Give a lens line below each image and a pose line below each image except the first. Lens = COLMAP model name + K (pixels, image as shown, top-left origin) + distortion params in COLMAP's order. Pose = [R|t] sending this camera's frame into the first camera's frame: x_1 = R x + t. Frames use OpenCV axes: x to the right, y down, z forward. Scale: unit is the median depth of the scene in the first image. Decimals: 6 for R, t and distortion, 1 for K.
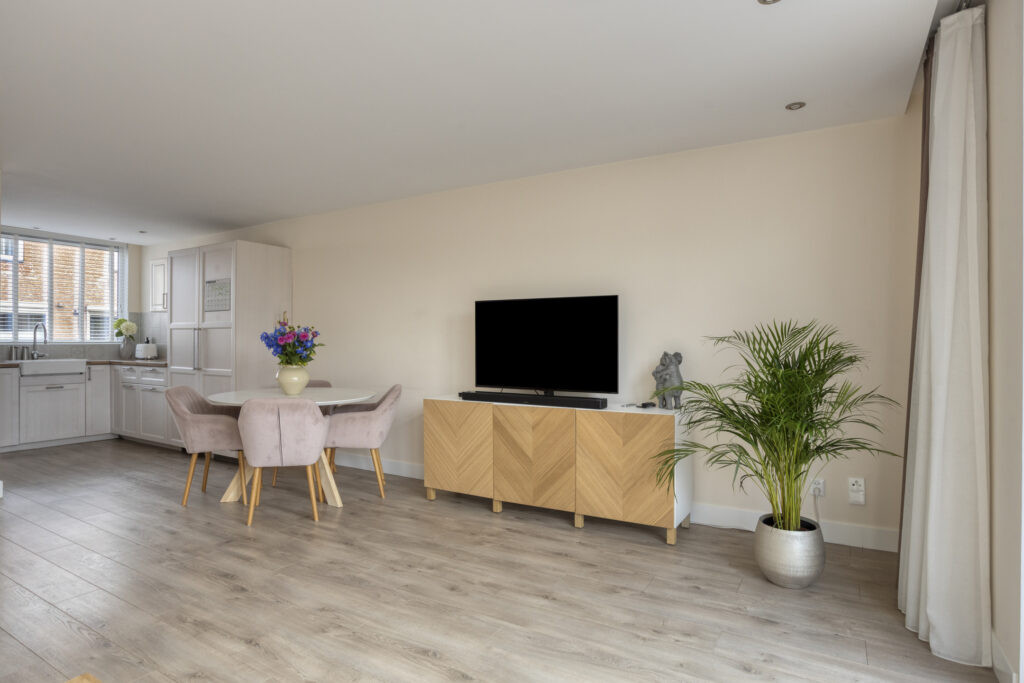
lens RADIAL K [[562.8, 0, 496.1], [0, 562.8, 339.5], [0, 0, 1]] dist [-0.069081, 0.038985]
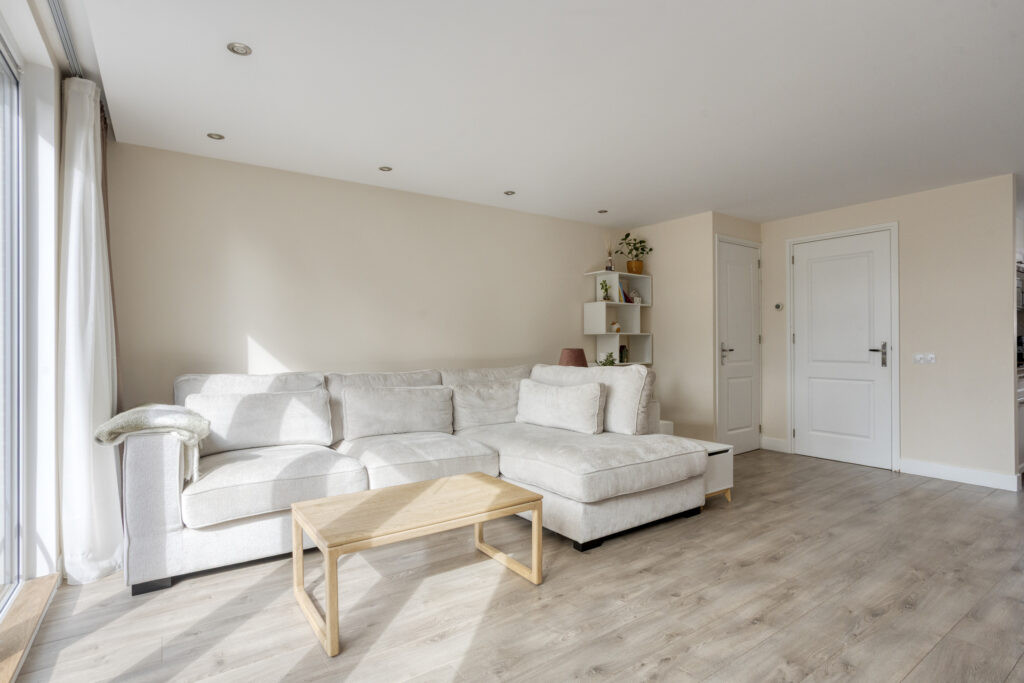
lens RADIAL K [[509.2, 0, 512.0], [0, 509.2, 341.5], [0, 0, 1]] dist [-0.042094, 0.029343]
pose [[-0.391078, -0.007527, -0.920327, 0.321716], [0.007347, 0.999909, -0.011300, 0.011561], [0.920328, -0.011181, -0.390987, 0.484722]]
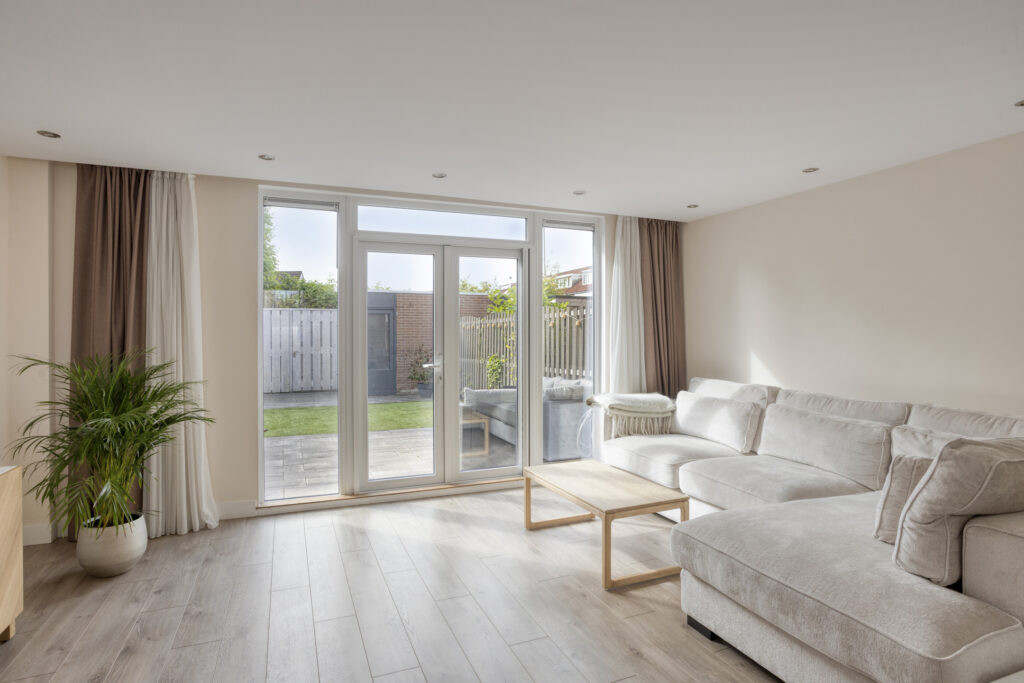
lens RADIAL K [[536.2, 0, 502.3], [0, 536.2, 337.4], [0, 0, 1]] dist [-0.066993, 0.039089]
pose [[-0.809040, -0.008179, 0.587697, -0.495332], [-0.005190, 0.999964, 0.006771, -0.040482], [-0.587731, 0.002427, -0.809053, 0.896862]]
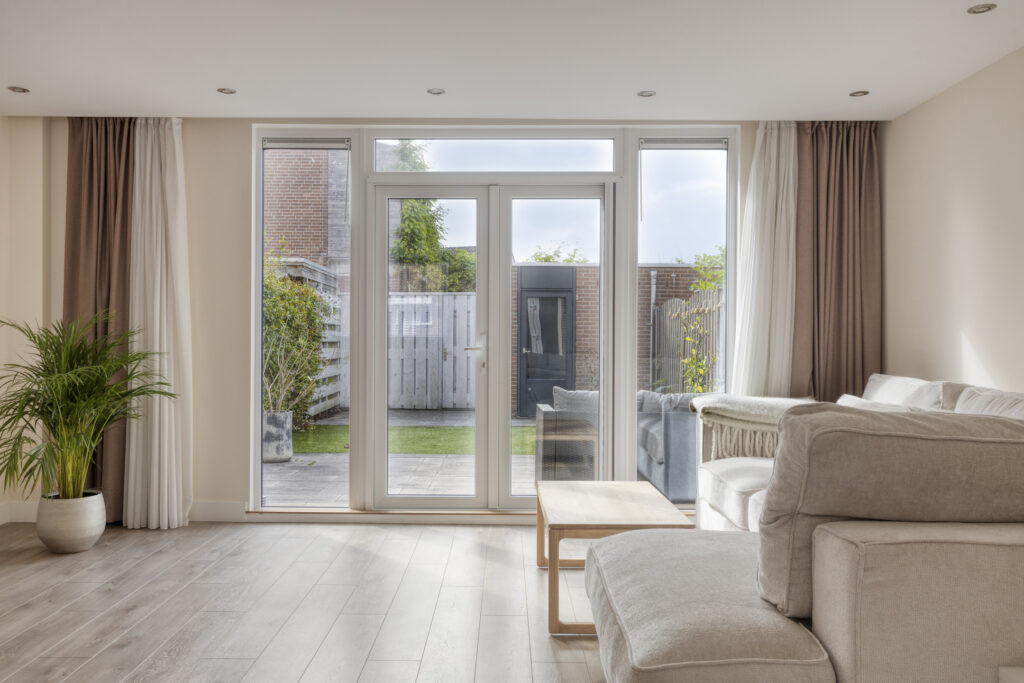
lens RADIAL K [[847.7, 0, 496.7], [0, 847.7, 345.1], [0, 0, 1]] dist [0.009284, 0.013313]
pose [[-0.512708, -0.012982, 0.858465, -0.851097], [-0.012268, 0.999894, 0.007794, 0.008931], [-0.858476, -0.006535, -0.512813, 0.729047]]
